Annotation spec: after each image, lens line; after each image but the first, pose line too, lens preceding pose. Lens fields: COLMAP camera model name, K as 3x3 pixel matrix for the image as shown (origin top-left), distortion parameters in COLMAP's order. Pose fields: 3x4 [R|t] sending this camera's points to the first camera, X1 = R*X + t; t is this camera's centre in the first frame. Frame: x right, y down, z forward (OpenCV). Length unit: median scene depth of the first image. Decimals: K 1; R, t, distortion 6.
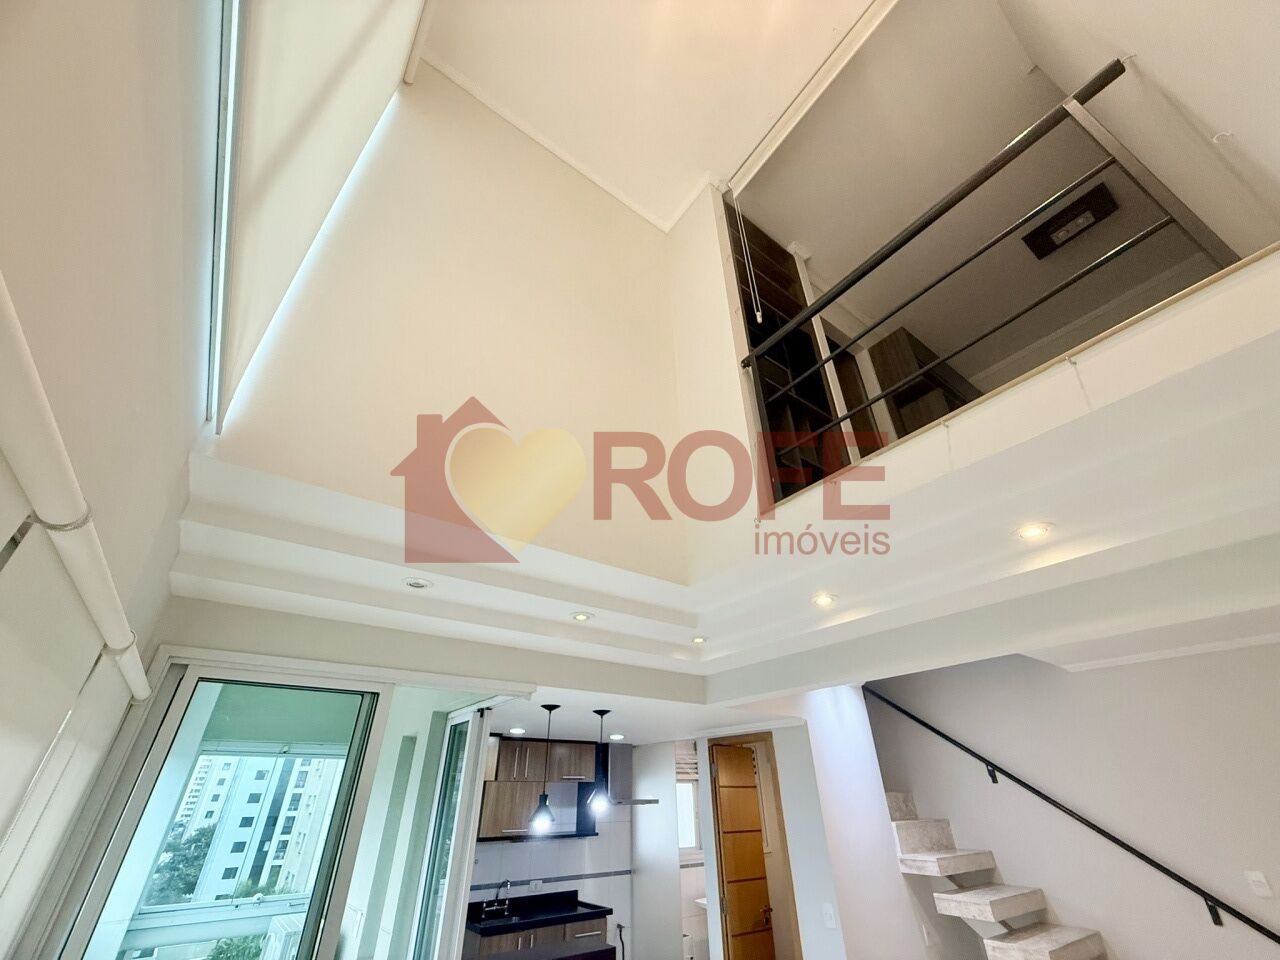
lens RADIAL K [[513.5, 0, 640.8], [0, 513.5, 477.8], [0, 0, 1]] dist [0.003105, 0.000218]
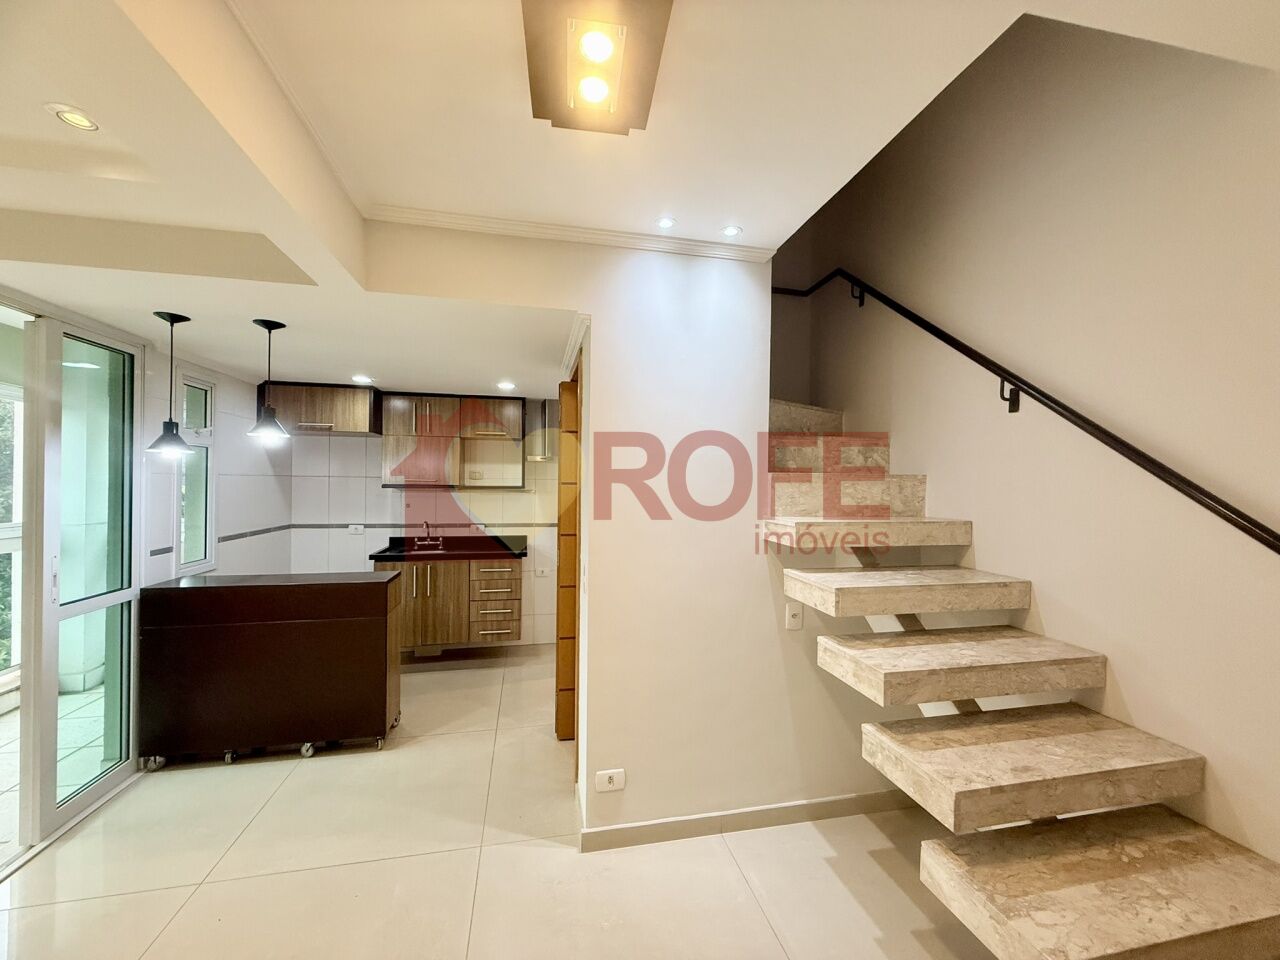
lens RADIAL K [[513.5, 0, 643.9], [0, 513.5, 480.6], [0, 0, 1]] dist [0.003105, 0.000218]
pose [[0.912815, 0.020481, -0.407860, 0.738280], [0.198735, 0.850219, 0.487476, 0.436669], [0.356754, -0.526031, 0.772022, 0.590309]]
